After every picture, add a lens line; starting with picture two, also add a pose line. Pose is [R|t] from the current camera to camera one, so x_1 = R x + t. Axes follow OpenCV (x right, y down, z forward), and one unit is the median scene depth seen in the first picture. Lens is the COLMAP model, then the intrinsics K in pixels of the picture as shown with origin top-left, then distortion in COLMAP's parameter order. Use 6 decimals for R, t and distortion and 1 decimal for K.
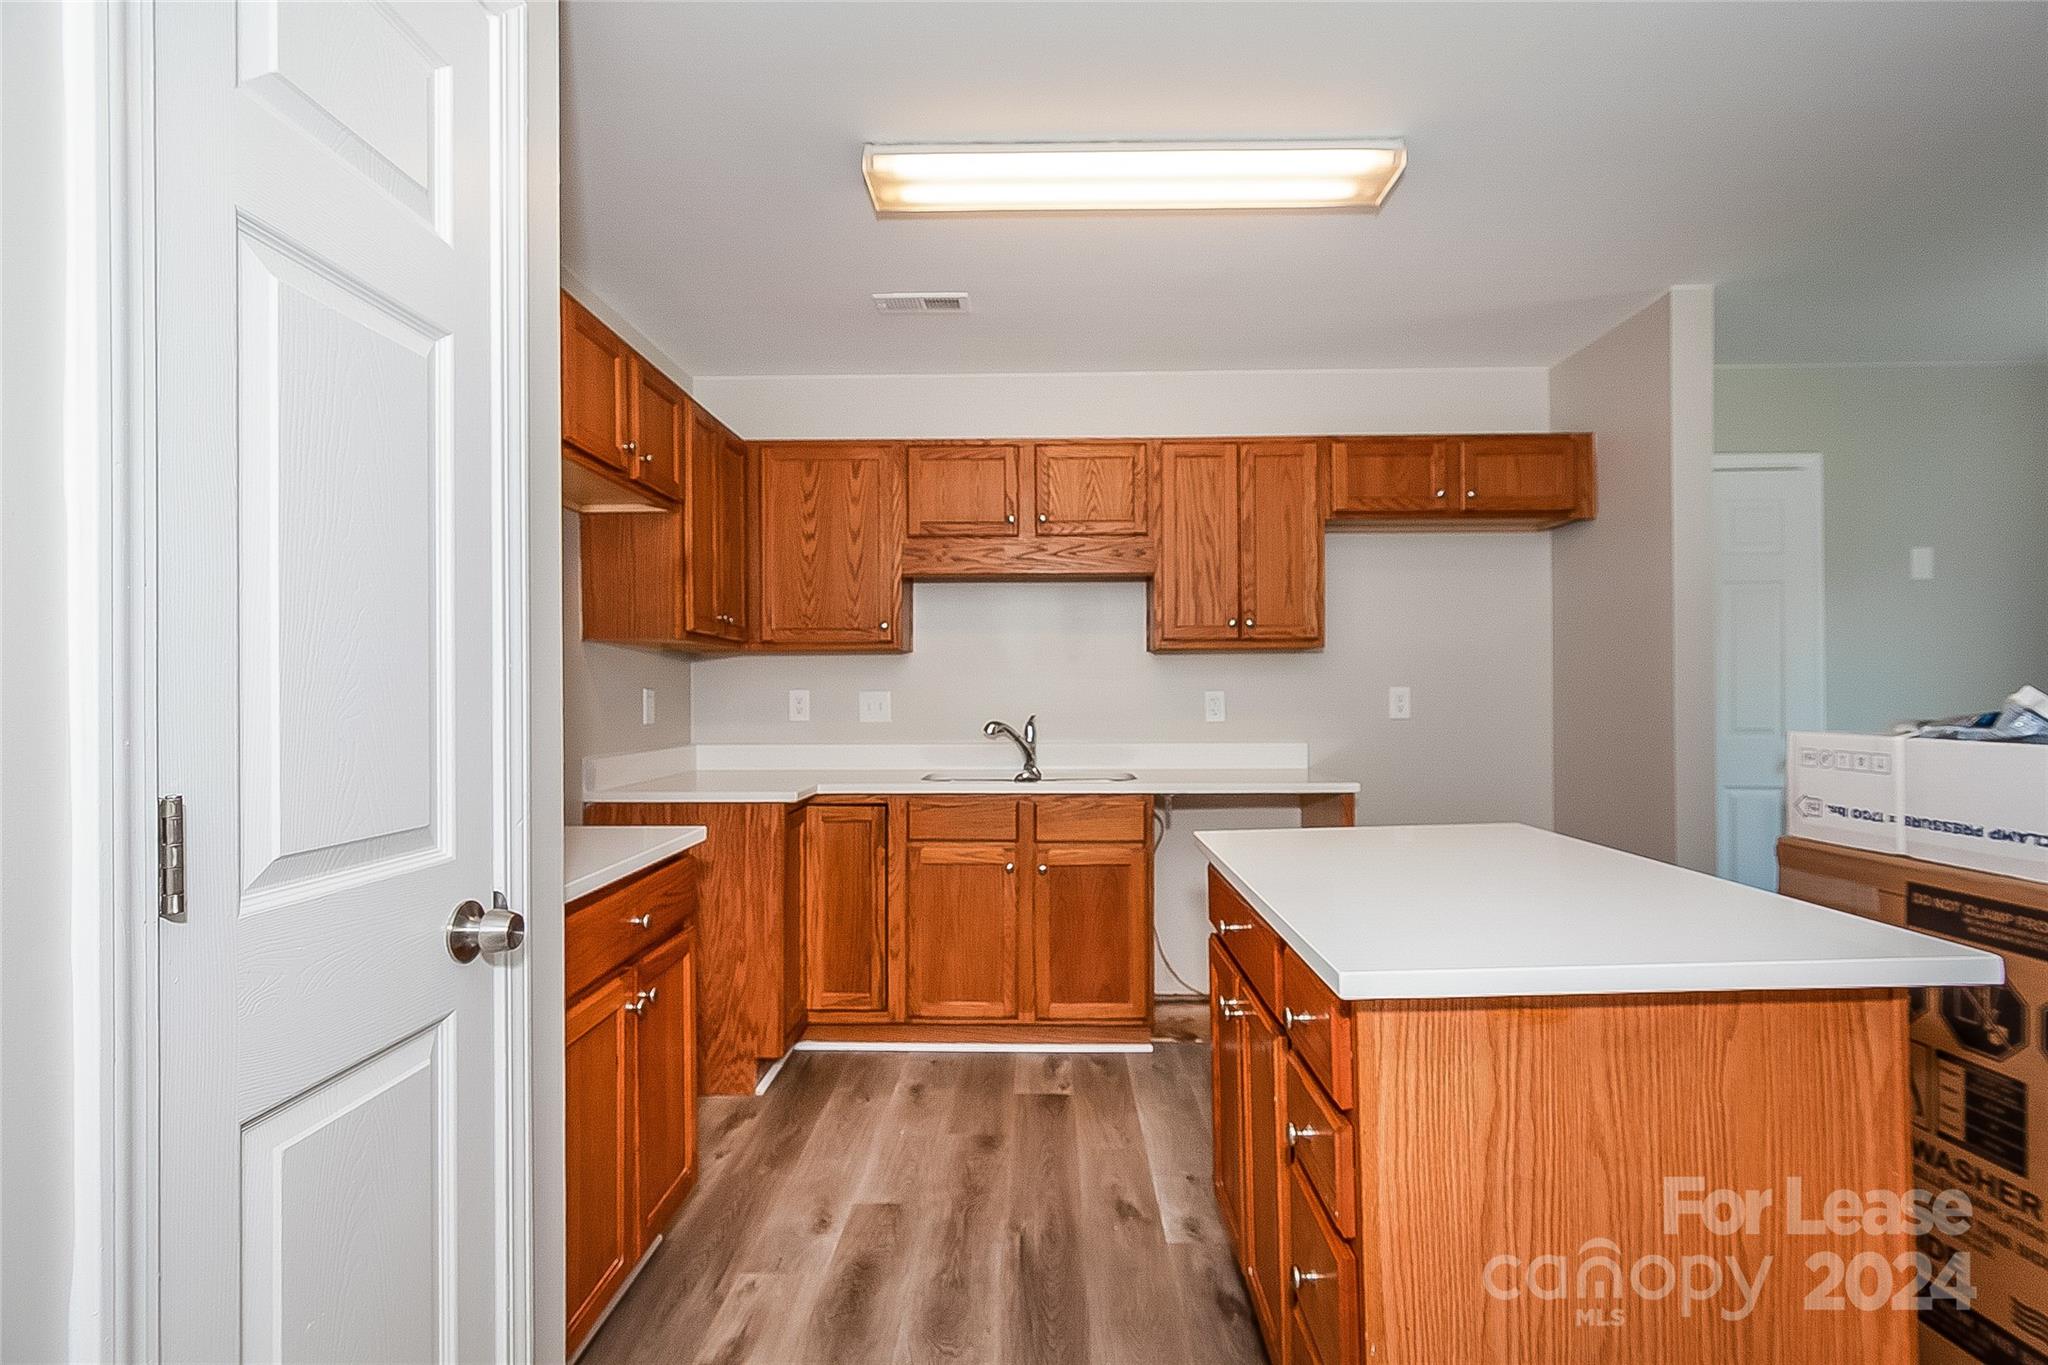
lens RADIAL K [[971.6, 0, 1026.8], [0, 971.6, 697.5], [0, 0, 1]] dist [-0.001762, -0.000391]
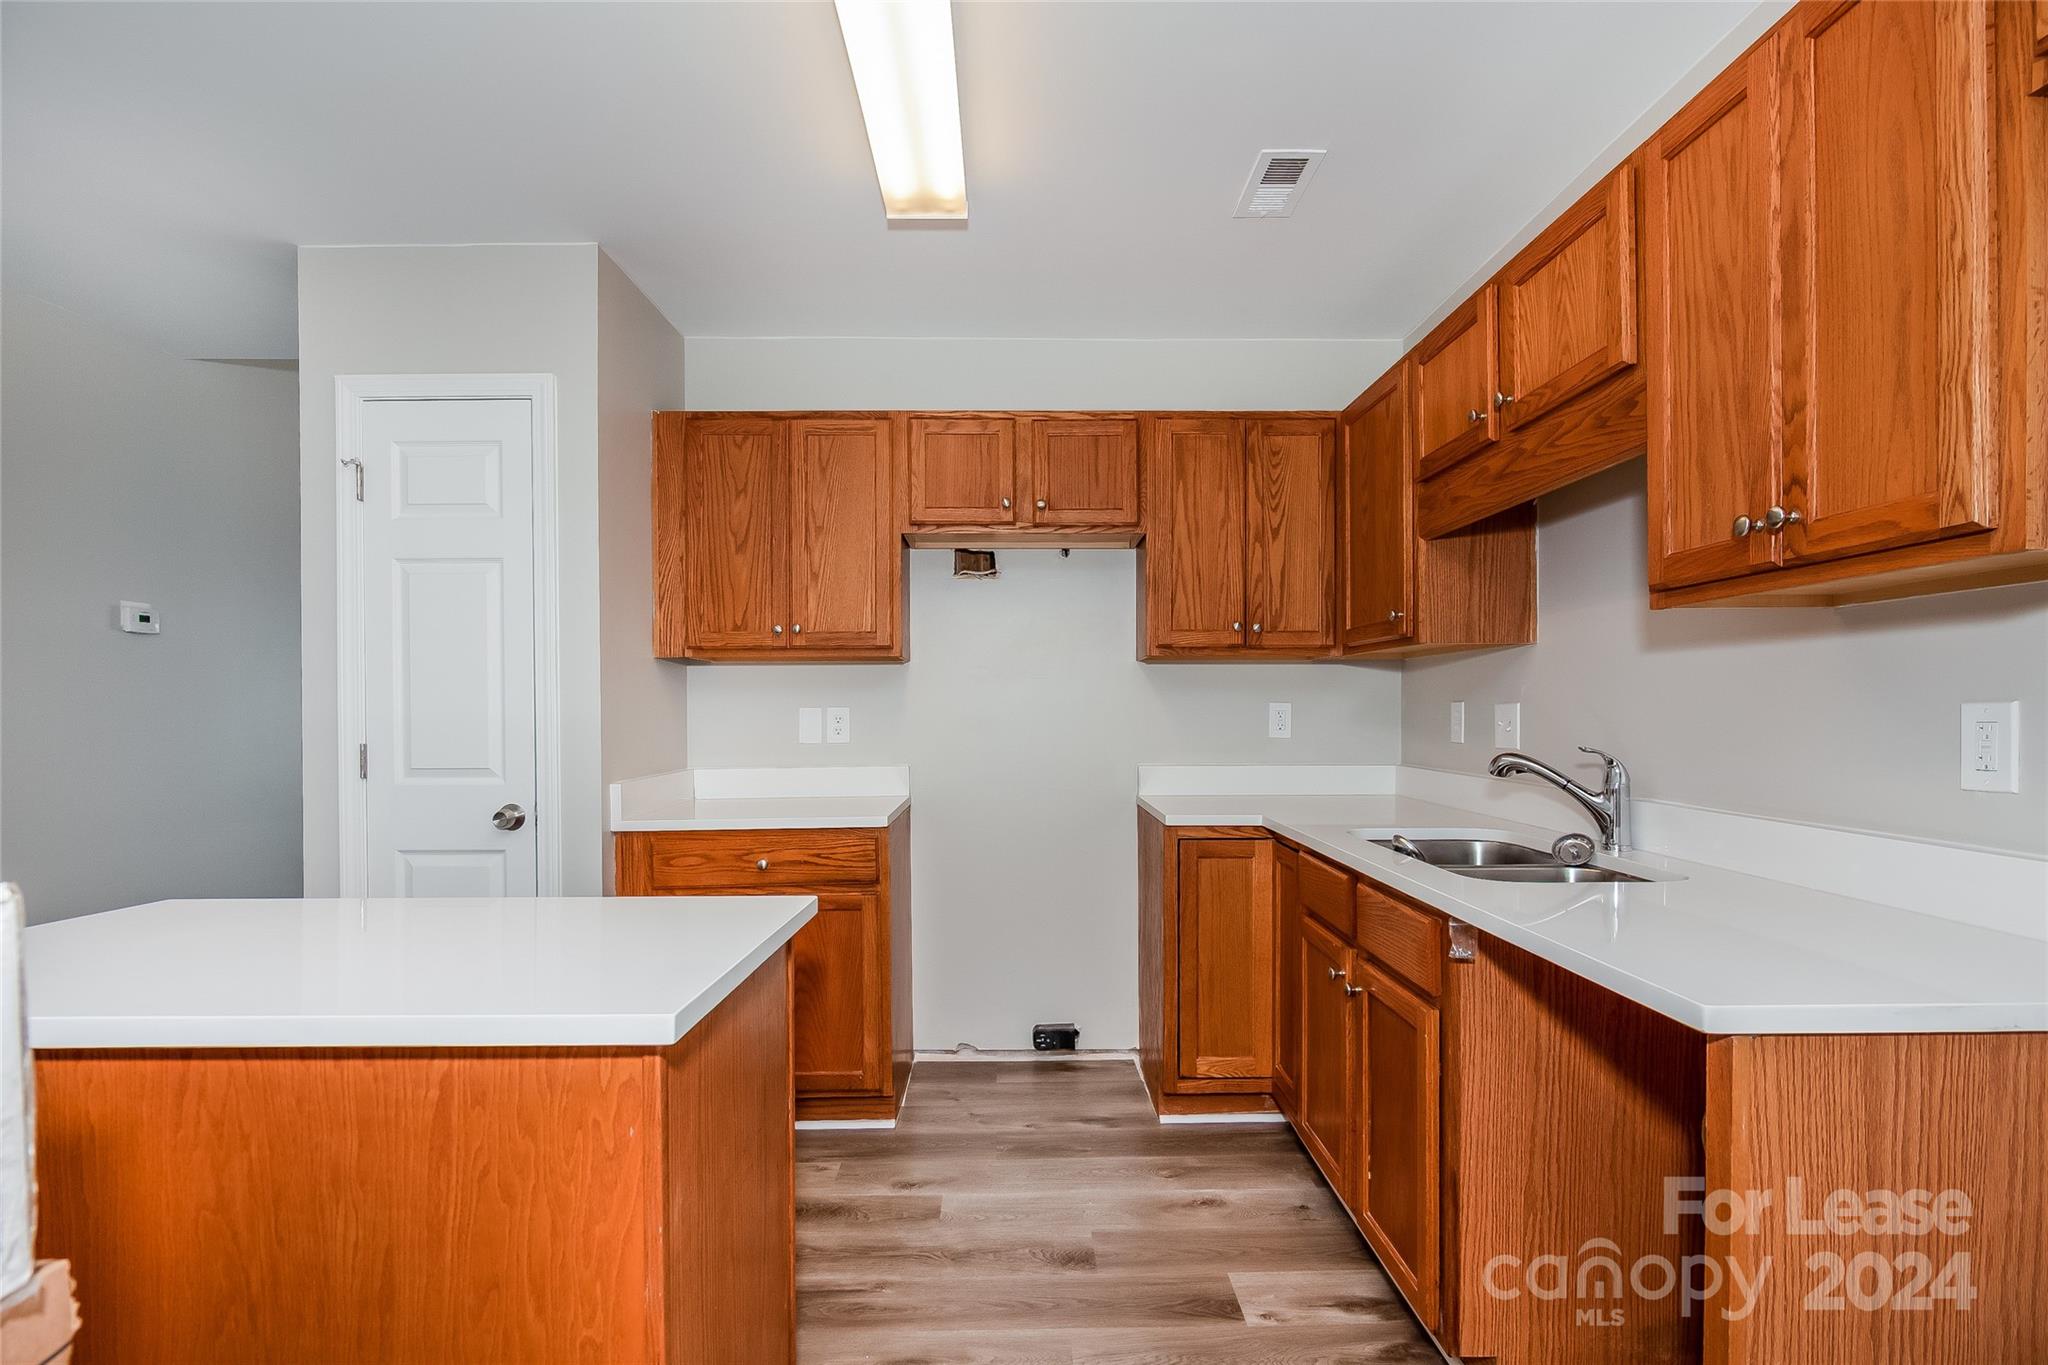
lens RADIAL K [[1017.7, 0, 1043.5], [0, 1017.7, 705.2], [0, 0, 1]] dist [-0.003467, -0.000587]
pose [[0.028525, 0.002905, -0.999589, 0.809742], [0.004327, 0.999986, 0.003030, -0.010287], [0.999584, -0.004412, 0.028512, 0.949117]]
